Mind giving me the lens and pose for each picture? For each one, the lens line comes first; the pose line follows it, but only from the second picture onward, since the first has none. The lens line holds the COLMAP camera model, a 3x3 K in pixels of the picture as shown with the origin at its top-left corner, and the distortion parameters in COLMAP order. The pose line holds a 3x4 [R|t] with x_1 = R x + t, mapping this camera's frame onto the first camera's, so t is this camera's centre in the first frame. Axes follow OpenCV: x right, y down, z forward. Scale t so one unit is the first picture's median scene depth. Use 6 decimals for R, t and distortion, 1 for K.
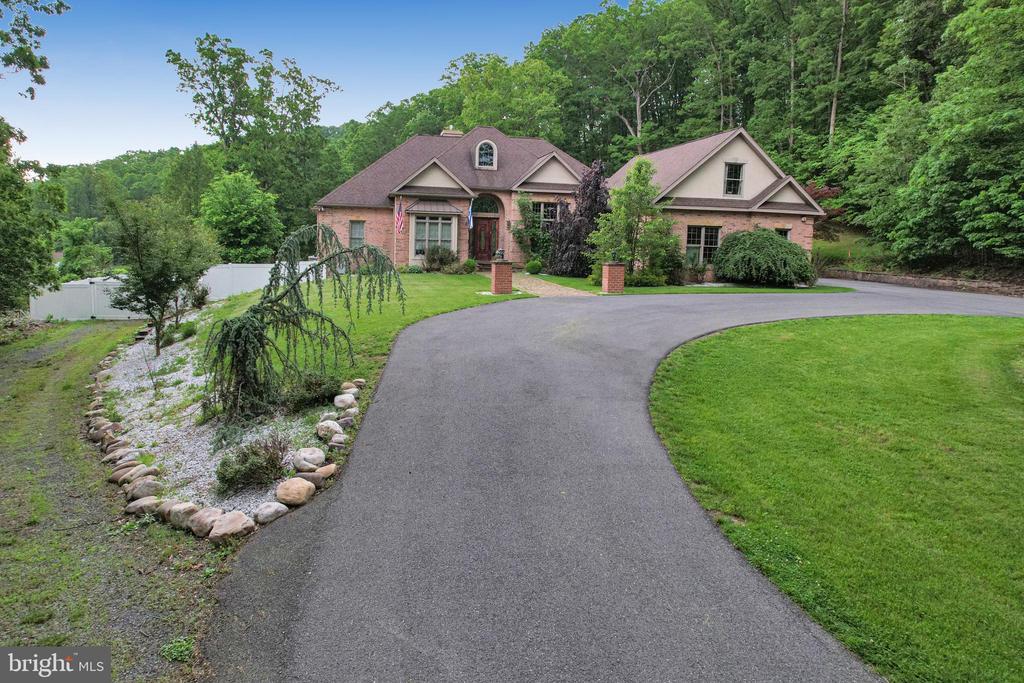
lens RADIAL K [[681.0, 0, 507.1], [0, 681.0, 311.7], [0, 0, 1]] dist [-0.049478, 0.054536]
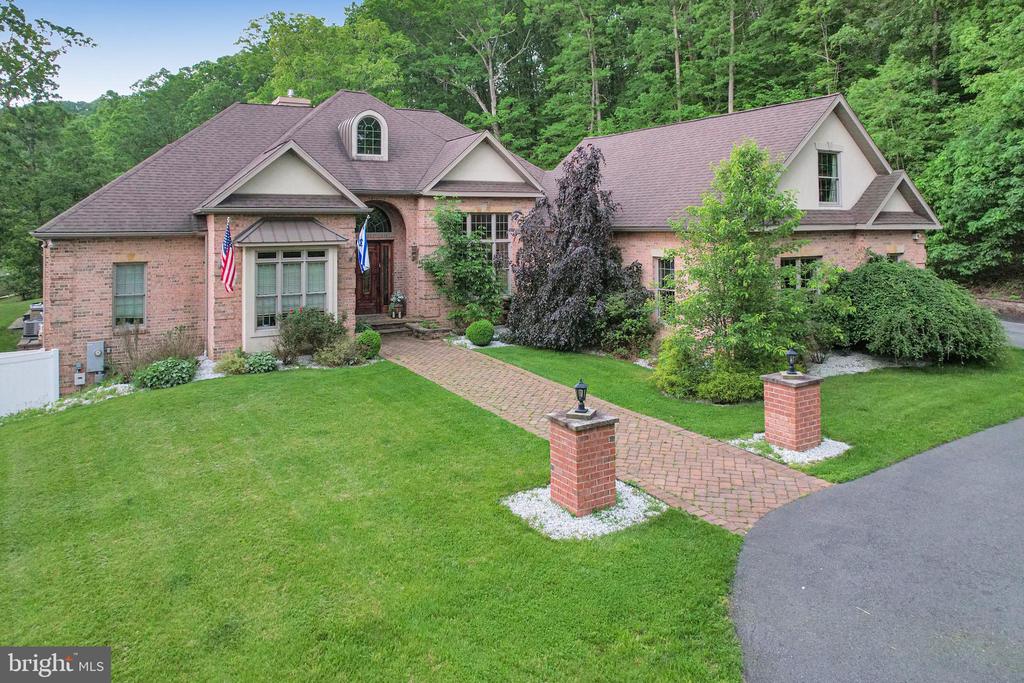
lens RADIAL K [[697.3, 0, 515.0], [0, 697.3, 214.7], [0, 0, 1]] dist [-0.056925, 0.081246]
pose [[0.952323, -0.030602, 0.303552, -0.095904], [0.065215, 0.992379, -0.104554, -0.091299], [-0.298039, 0.119365, 0.947061, 0.396199]]
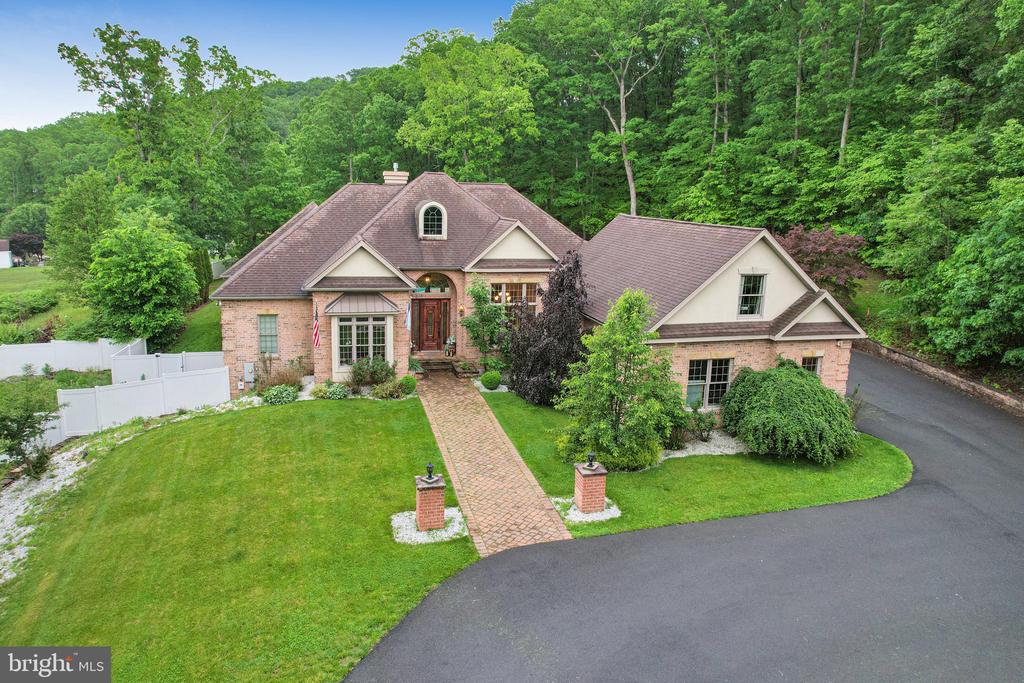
lens RADIAL K [[681.0, 0, 507.1], [0, 681.0, 311.7], [0, 0, 1]] dist [-0.049478, 0.054536]
pose [[0.999558, -0.003185, 0.029542, 0.031614], [0.000965, 0.997193, 0.074864, -0.185066], [-0.029698, -0.074802, 0.996756, 0.200249]]
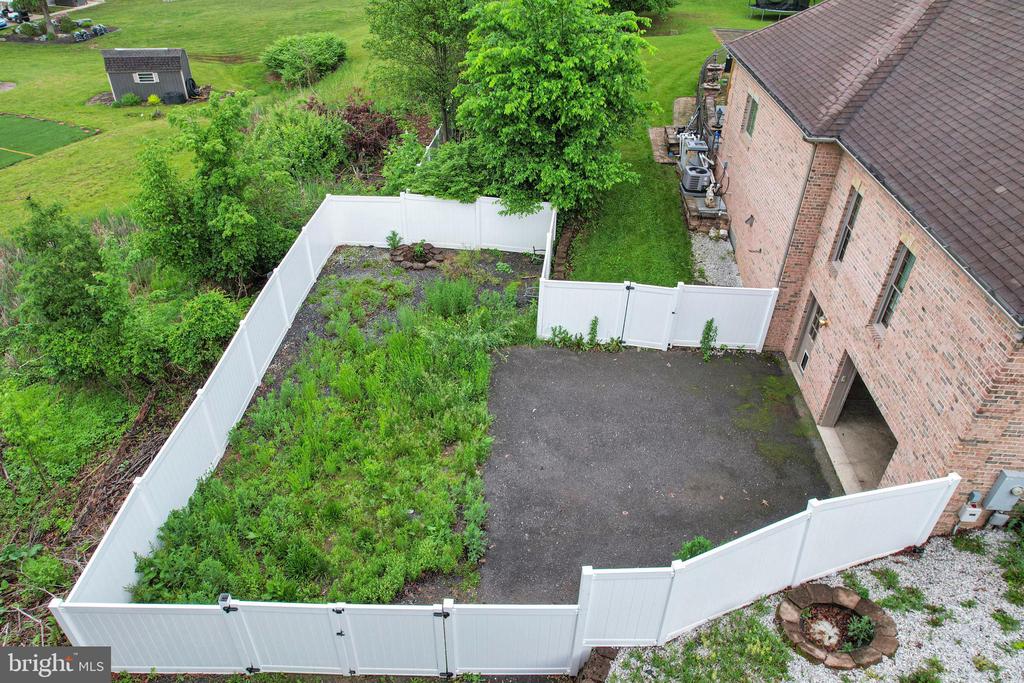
lens RADIAL K [[681.0, 0, 507.1], [0, 681.0, 311.7], [0, 0, 1]] dist [-0.049478, 0.054536]
pose [[0.960988, 0.147769, -0.233808, -0.368867], [-0.022898, 0.884927, 0.465167, -0.246345], [0.275640, -0.441666, 0.853787, 0.691171]]
